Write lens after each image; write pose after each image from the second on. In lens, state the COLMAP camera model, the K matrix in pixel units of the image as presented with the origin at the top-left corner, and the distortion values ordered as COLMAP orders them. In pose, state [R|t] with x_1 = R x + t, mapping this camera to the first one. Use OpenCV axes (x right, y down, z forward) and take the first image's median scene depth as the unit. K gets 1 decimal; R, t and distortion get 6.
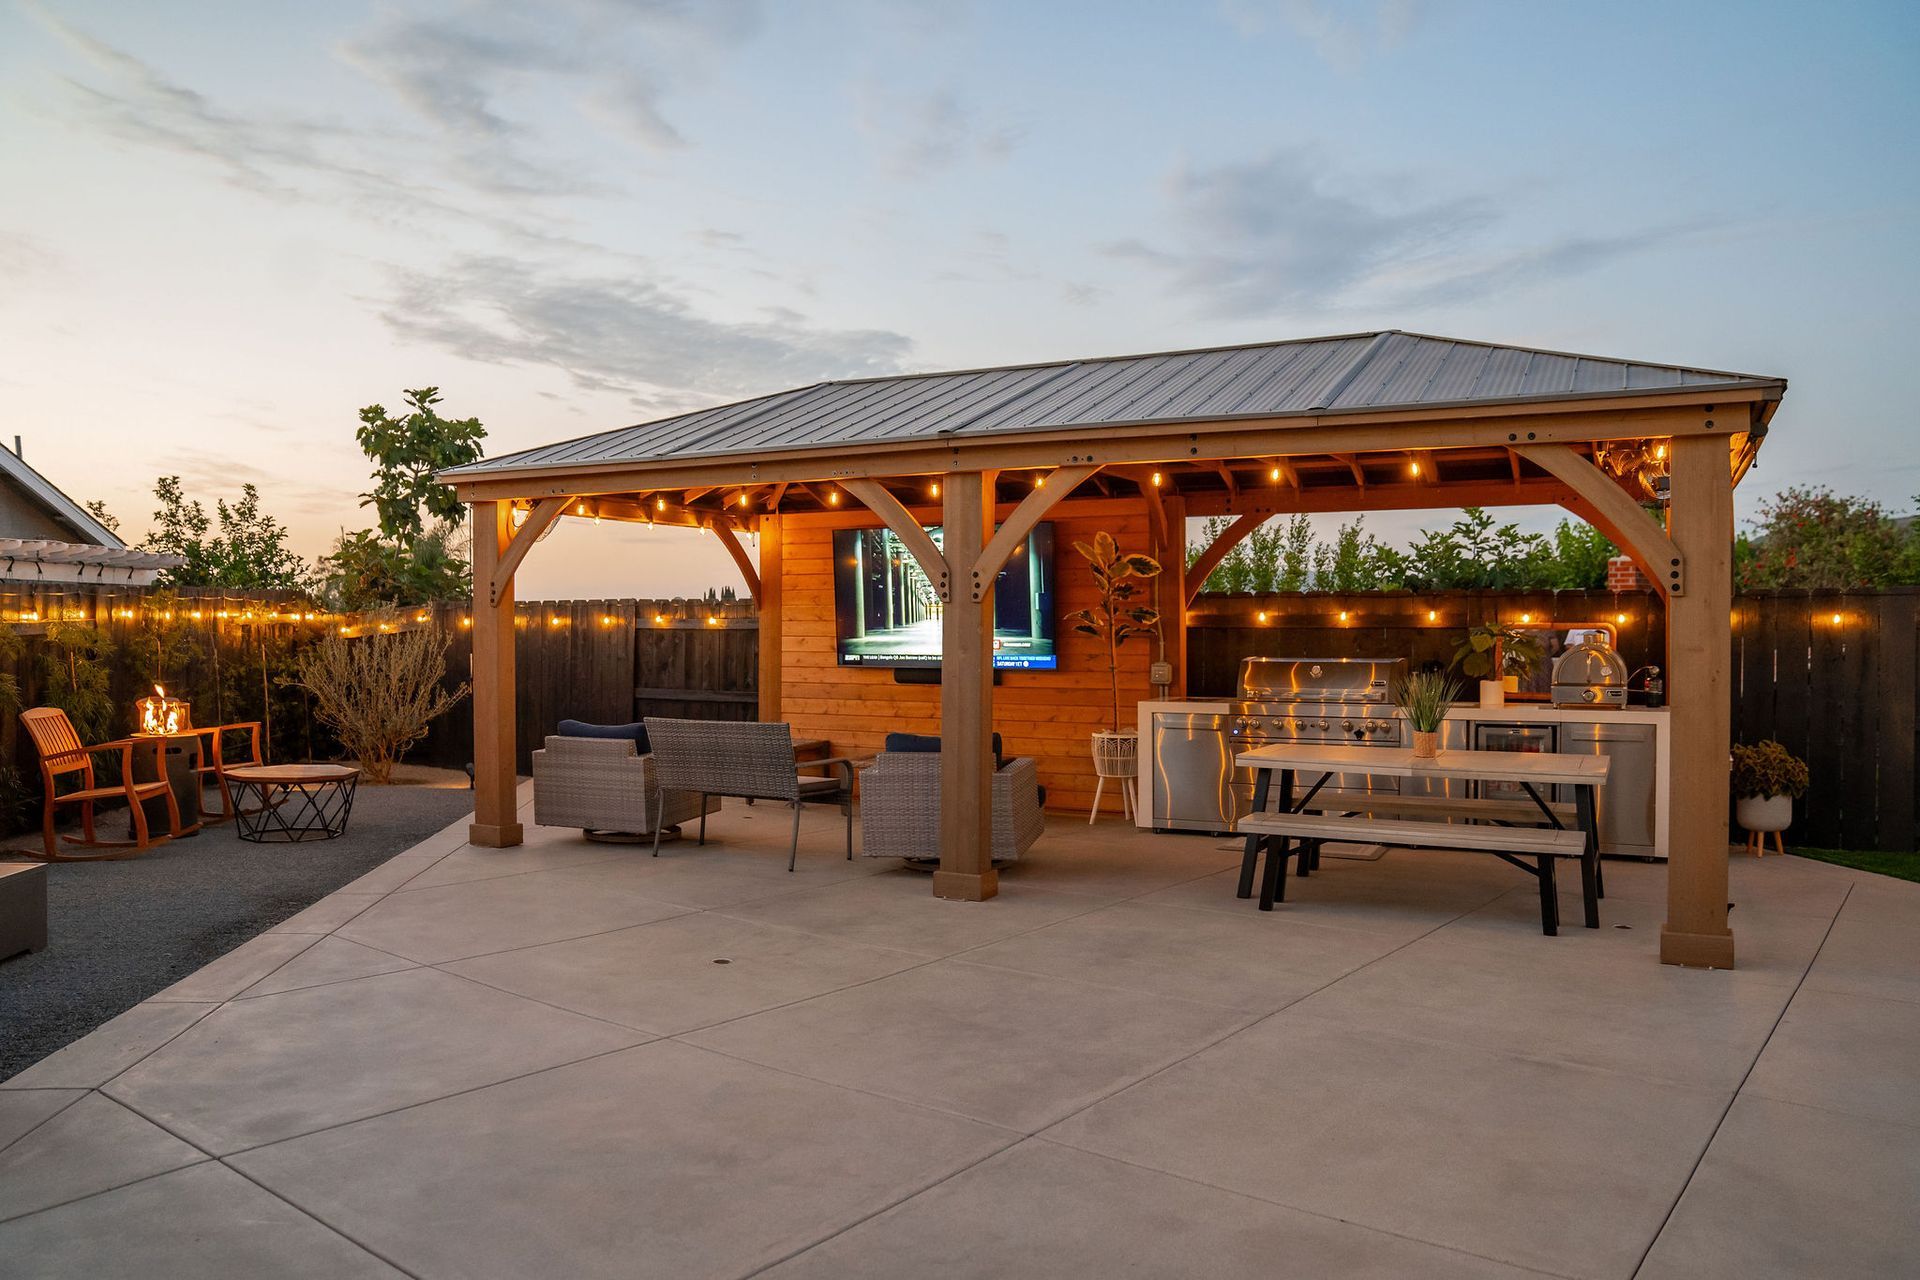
lens RADIAL K [[1381.1, 0, 953.5], [0, 1381.1, 680.0], [0, 0, 1]] dist [-0.093600, 0.067482]
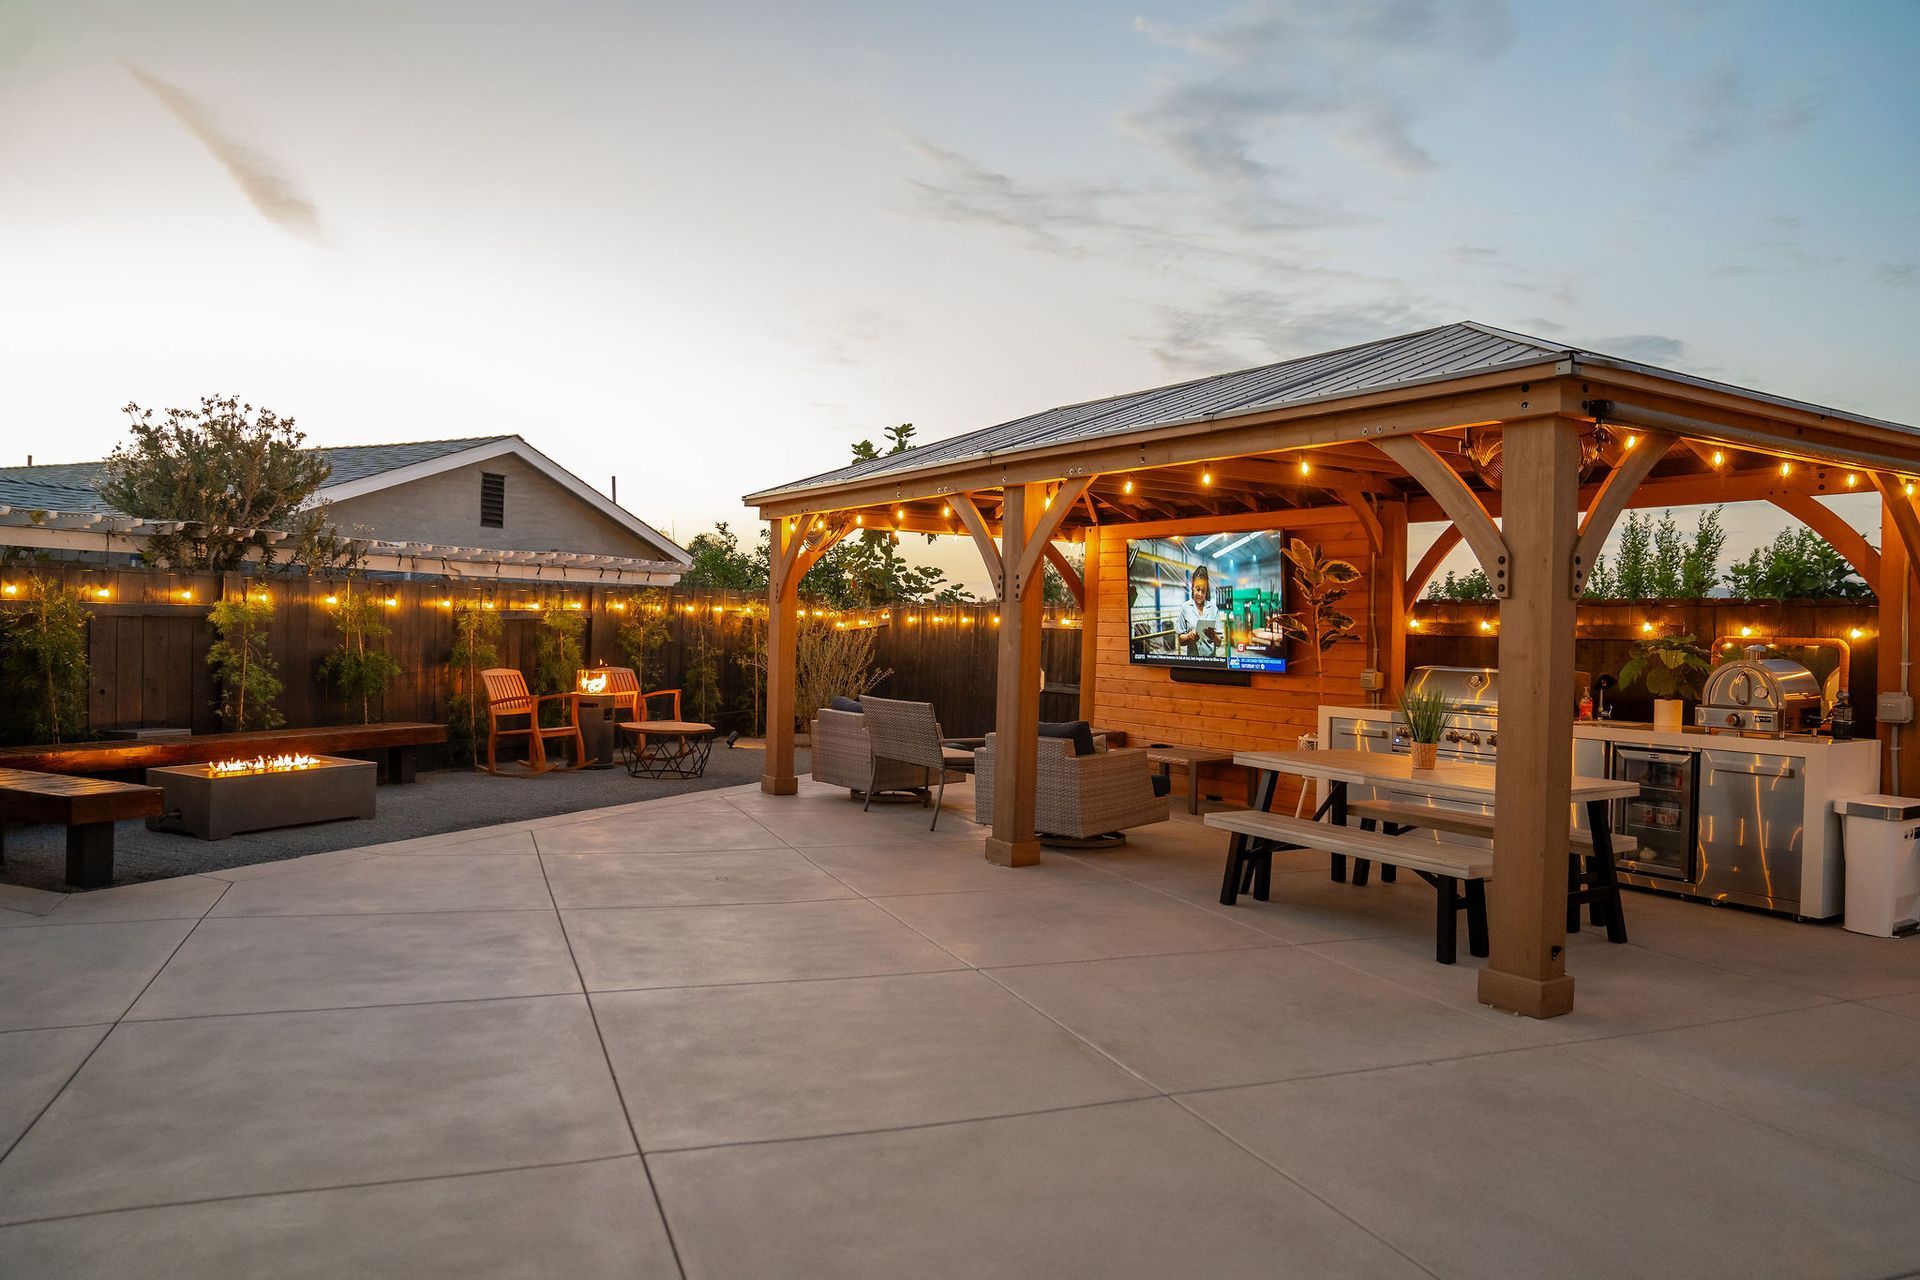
lens RADIAL K [[1330.6, 0, 965.3], [0, 1330.6, 649.7], [0, 0, 1]] dist [-0.134530, 0.099852]
pose [[0.861386, 0.029284, -0.507107, 0.373265], [-0.044051, 0.998882, -0.017144, 0.002330], [0.506038, 0.037106, 0.861713, 0.034782]]
